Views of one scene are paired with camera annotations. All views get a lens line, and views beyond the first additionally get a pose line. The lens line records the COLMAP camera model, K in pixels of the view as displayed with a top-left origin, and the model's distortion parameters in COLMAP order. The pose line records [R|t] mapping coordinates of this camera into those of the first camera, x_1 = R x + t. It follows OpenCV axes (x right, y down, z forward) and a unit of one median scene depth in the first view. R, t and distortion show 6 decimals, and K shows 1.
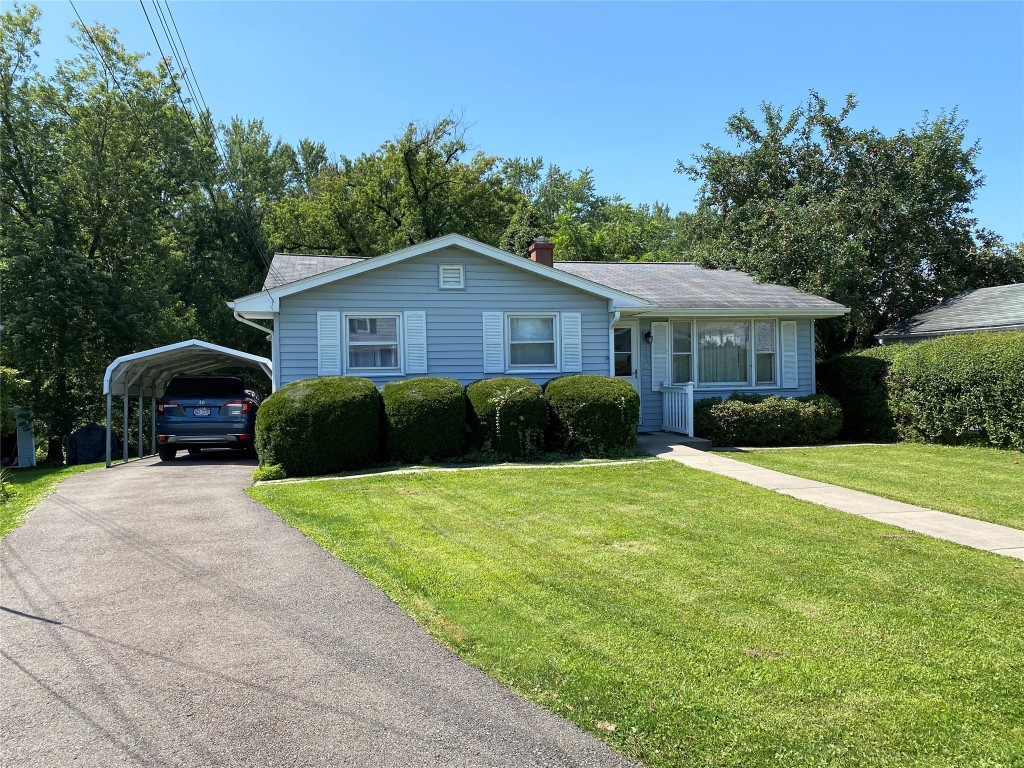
lens RADIAL K [[778.6, 0, 512.0], [0, 778.6, 384.0], [0, 0, 1]] dist [0.046551, -0.006723]
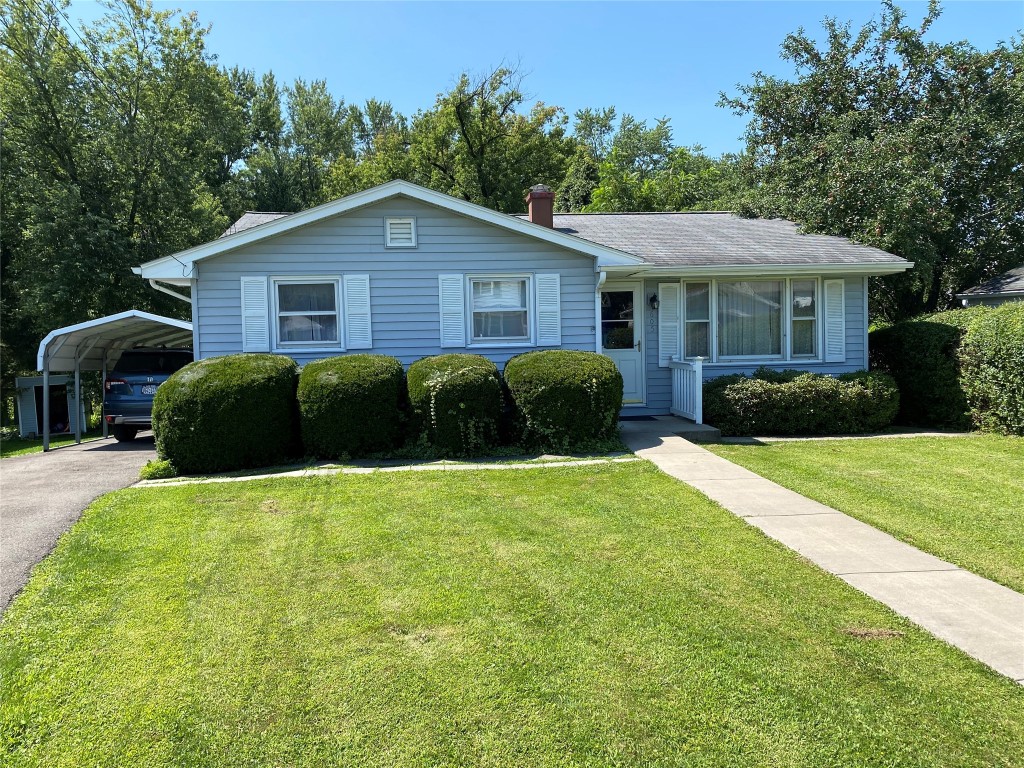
lens RADIAL K [[770.9, 0, 511.8], [0, 770.9, 371.1], [0, 0, 1]] dist [0.033989, 0.002014]
pose [[0.992077, 0.001174, -0.125623, 0.122443], [0.003345, 0.999355, 0.035760, -0.015376], [0.125584, -0.035897, 0.991433, 0.156310]]
